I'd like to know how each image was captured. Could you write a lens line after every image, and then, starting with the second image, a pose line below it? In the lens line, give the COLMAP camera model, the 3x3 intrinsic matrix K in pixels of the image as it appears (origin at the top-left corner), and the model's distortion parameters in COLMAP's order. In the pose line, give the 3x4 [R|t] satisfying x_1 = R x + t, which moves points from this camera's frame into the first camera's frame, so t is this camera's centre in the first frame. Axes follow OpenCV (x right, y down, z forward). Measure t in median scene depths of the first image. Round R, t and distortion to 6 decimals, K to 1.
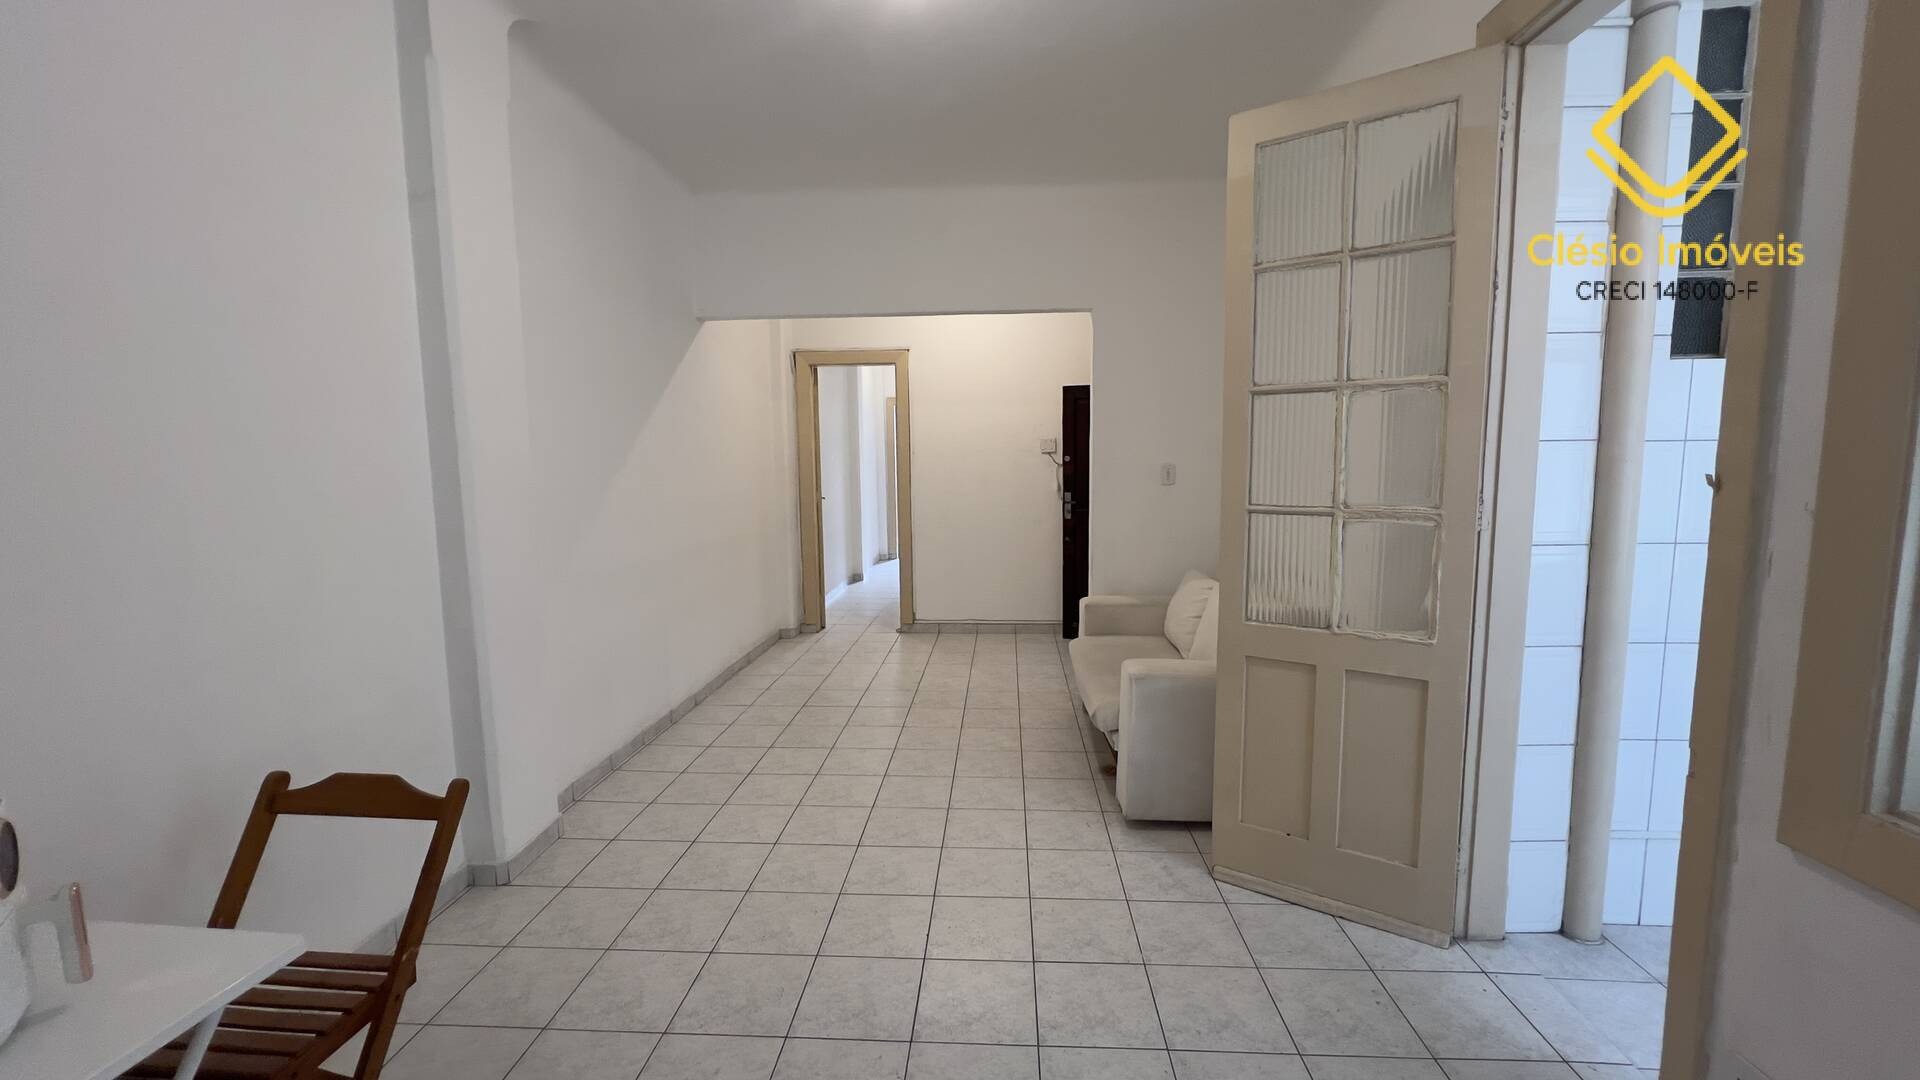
lens RADIAL K [[774.8, 0, 952.4], [0, 774.8, 543.3], [0, 0, 1]] dist [0.000510, 0.000064]
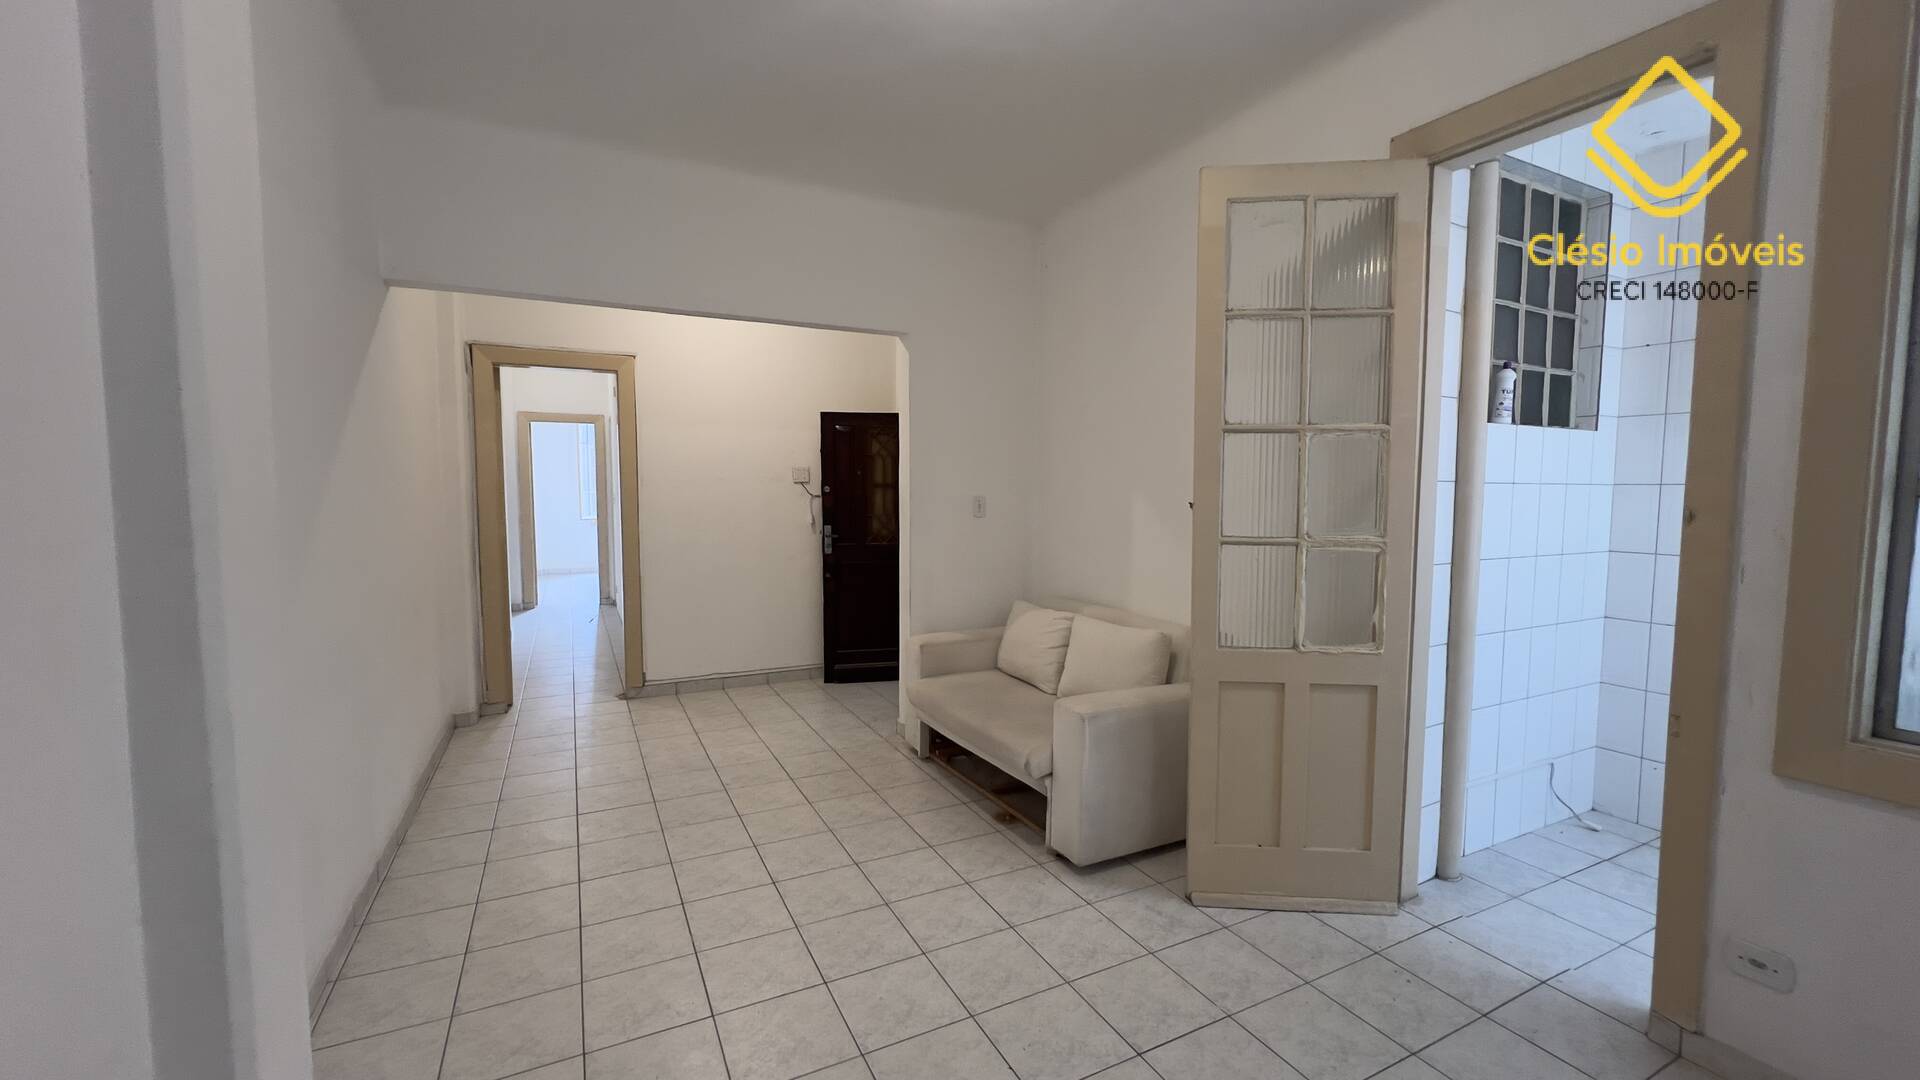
lens RADIAL K [[774.8, 0, 965.8], [0, 774.8, 543.3], [0, 0, 1]] dist [0.000510, 0.000064]
pose [[0.856708, -0.022172, 0.515324, -0.454503], [0.042988, 0.998669, -0.028498, -0.025503], [-0.514007, 0.046567, 0.856521, 0.280233]]
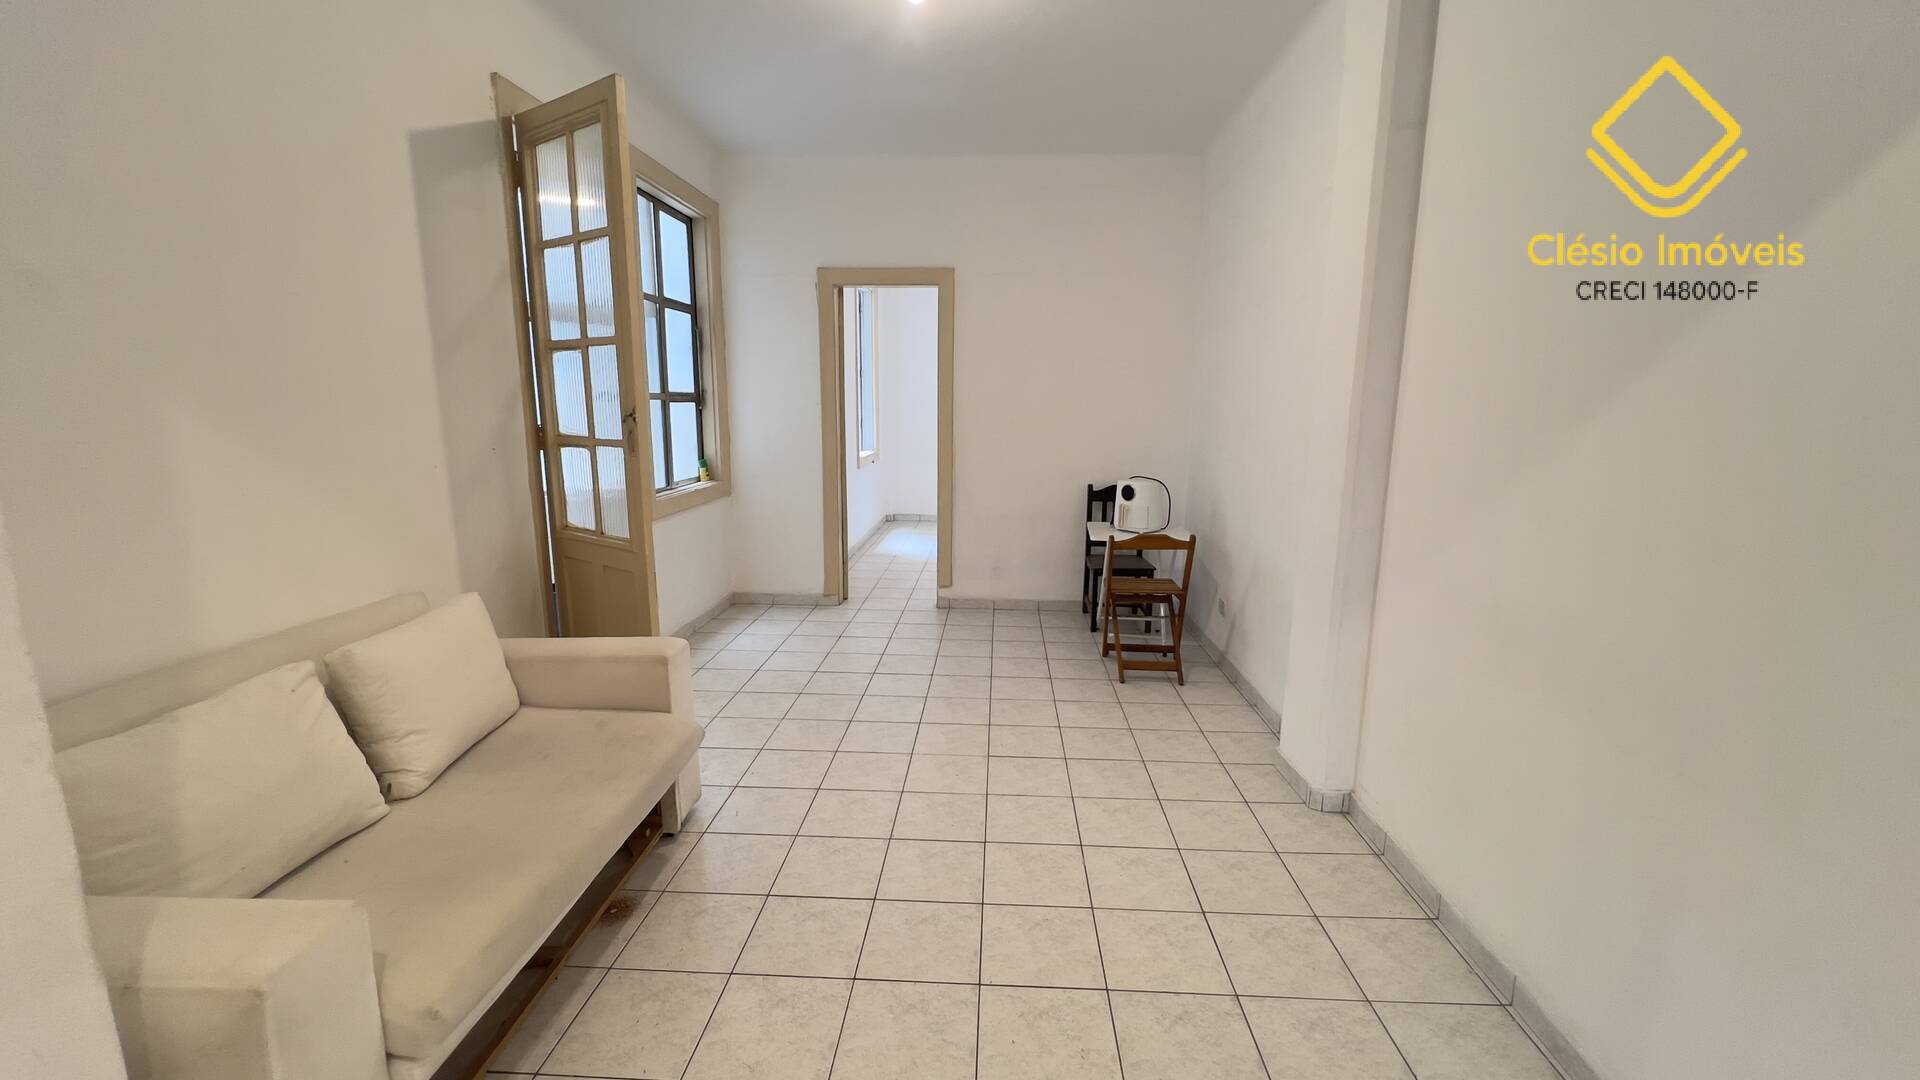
lens RADIAL K [[774.8, 0, 942.2], [0, 774.8, 549.7], [0, 0, 1]] dist [0.000510, 0.000064]
pose [[-0.999952, 0.004235, 0.008786, -0.087544], [0.006688, 0.953403, 0.301627, -0.236026], [-0.007099, 0.301671, -0.953386, 2.137047]]
